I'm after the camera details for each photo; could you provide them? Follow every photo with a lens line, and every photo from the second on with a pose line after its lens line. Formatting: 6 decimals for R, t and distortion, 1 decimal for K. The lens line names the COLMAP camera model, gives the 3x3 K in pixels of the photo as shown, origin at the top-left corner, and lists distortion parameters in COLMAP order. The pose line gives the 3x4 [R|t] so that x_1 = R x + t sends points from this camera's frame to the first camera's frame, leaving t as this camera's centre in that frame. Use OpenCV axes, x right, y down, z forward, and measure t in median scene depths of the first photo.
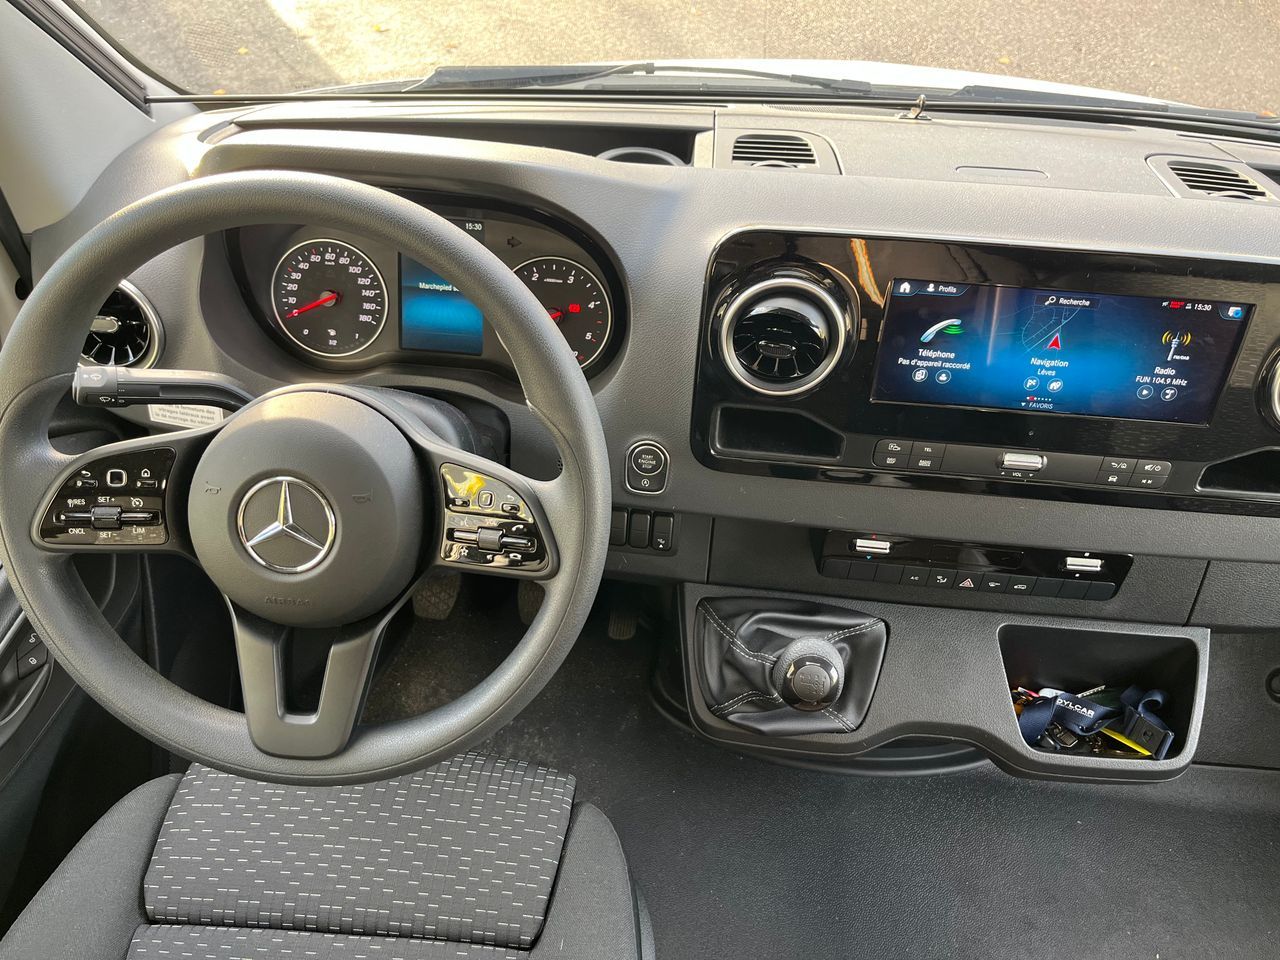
lens RADIAL K [[973.1, 0, 643.4], [0, 973.1, 481.9], [0, 0, 1]] dist [0.056294, -0.078297]
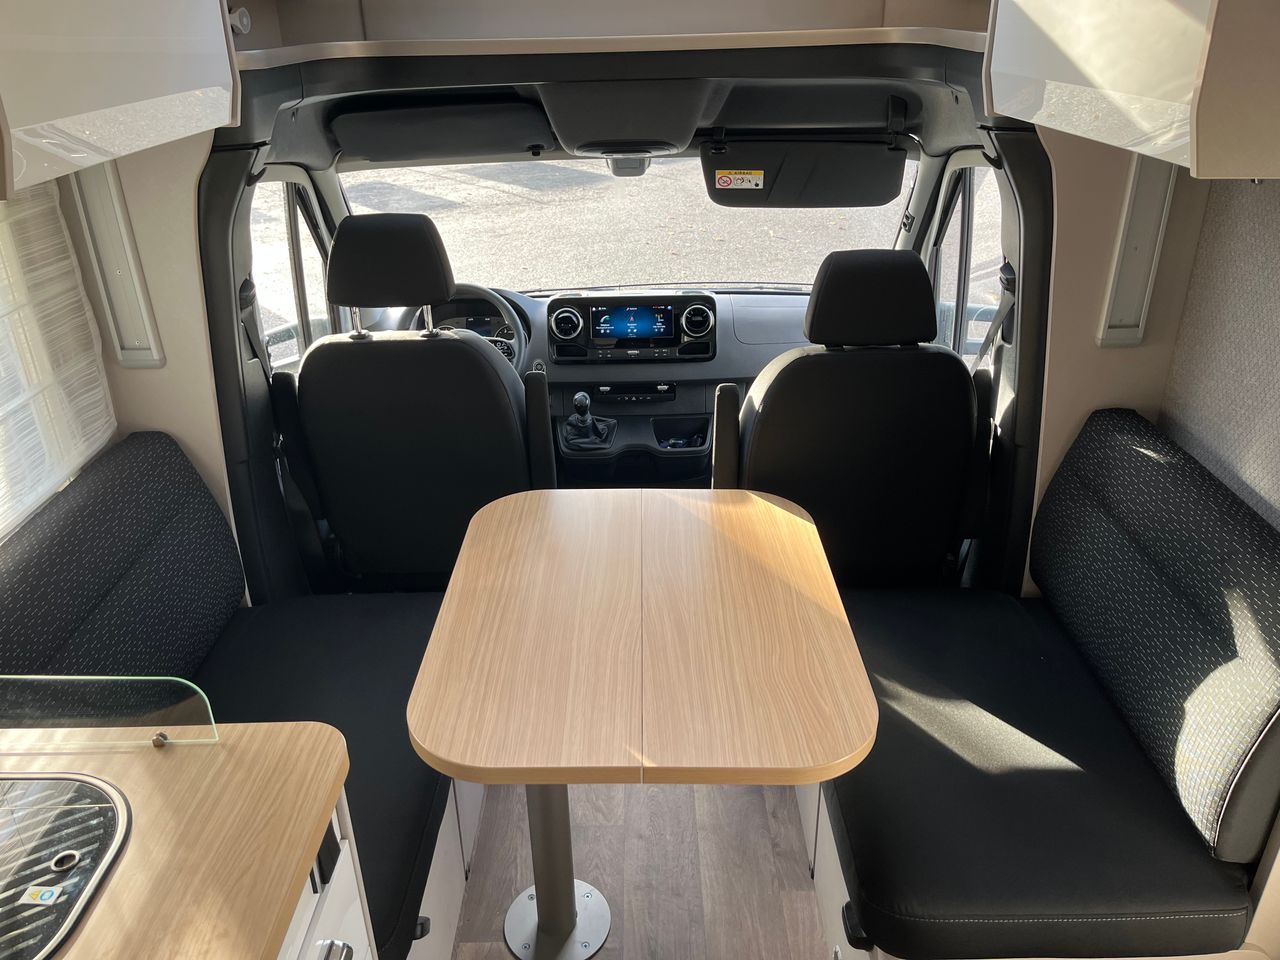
lens RADIAL K [[973.1, 0, 636.0], [0, 973.1, 487.9], [0, 0, 1]] dist [0.056294, -0.078297]
pose [[0.996019, -0.081876, 0.035237, 0.230106], [0.088821, 0.944900, -0.315078, 1.837124], [-0.007498, 0.316953, 0.948411, -2.700165]]
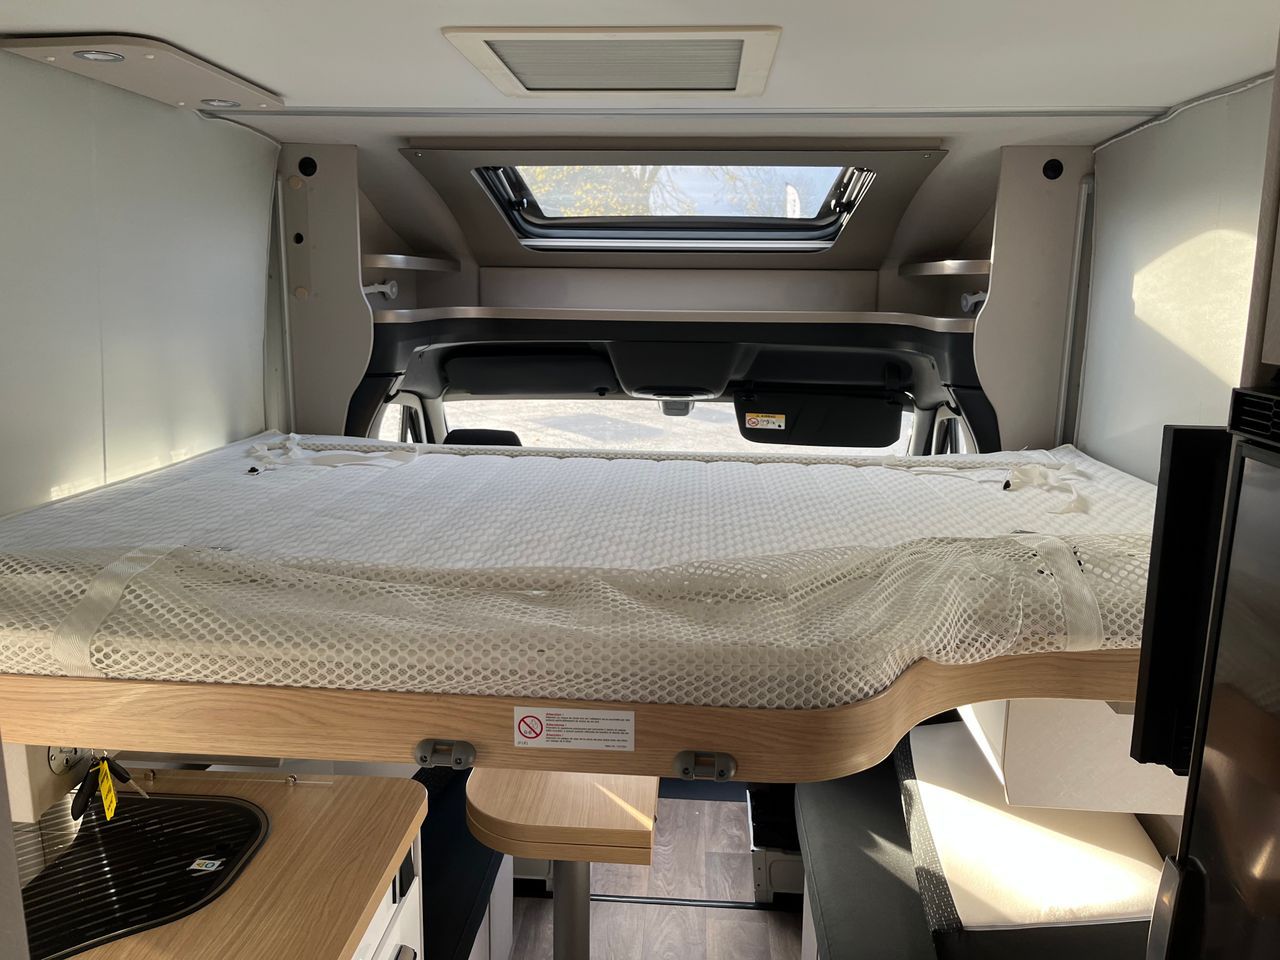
lens RADIAL K [[973.1, 0, 640.4], [0, 973.1, 476.3], [0, 0, 1]] dist [0.056294, -0.078297]
pose [[0.999728, -0.023249, 0.001764, 0.258763], [0.020335, 0.832364, -0.553856, 2.435735], [0.011408, 0.553741, 0.832611, -3.323597]]
